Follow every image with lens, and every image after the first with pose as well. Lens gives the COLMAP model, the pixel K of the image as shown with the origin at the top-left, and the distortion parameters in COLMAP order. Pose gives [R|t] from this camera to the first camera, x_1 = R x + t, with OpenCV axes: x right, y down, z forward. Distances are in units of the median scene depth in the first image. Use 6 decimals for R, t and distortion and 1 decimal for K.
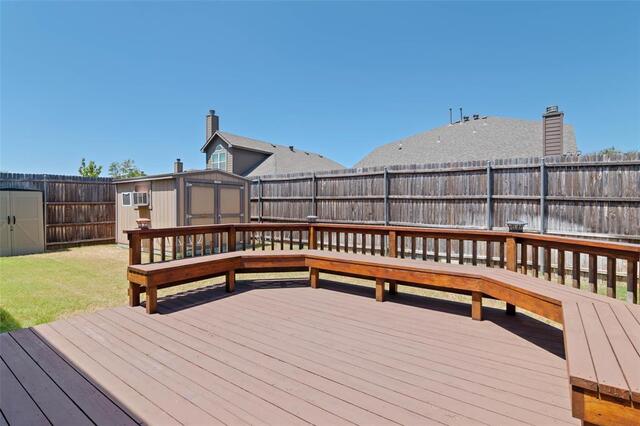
lens RADIAL K [[316.9, 0, 320.0], [0, 316.9, 213.0], [0, 0, 1]] dist [-0.002204, 0.000241]
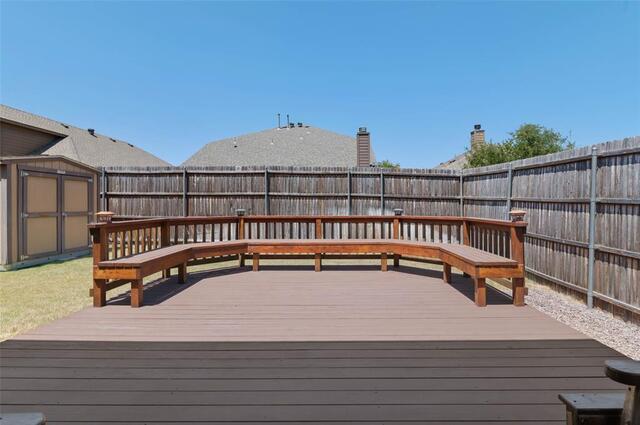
lens RADIAL K [[333.2, 0, 335.0], [0, 333.2, 210.1], [0, 0, 1]] dist [0.001786, 0.000550]
pose [[0.812006, -0.014046, 0.583480, -0.279251], [0.018561, 0.999826, -0.001761, 0.012950], [-0.583354, 0.012260, 0.812125, -0.087802]]
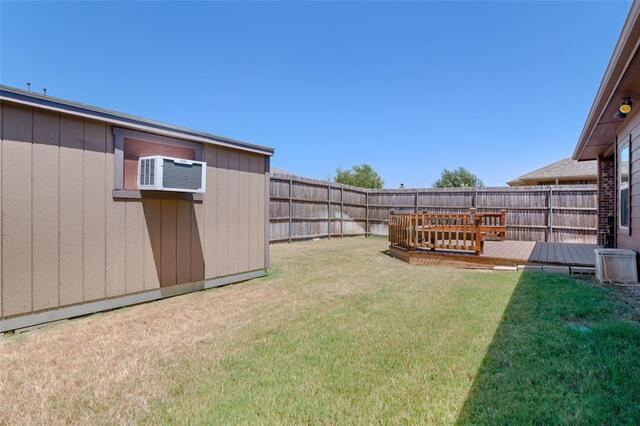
lens RADIAL K [[316.9, 0, 320.0], [0, 316.9, 213.0], [0, 0, 1]] dist [-0.002204, 0.000241]
pose [[-0.004998, -0.008482, 0.999952, -1.092002], [0.011655, 0.999896, 0.008539, 0.001011], [-0.999920, 0.011697, -0.004899, 0.886041]]
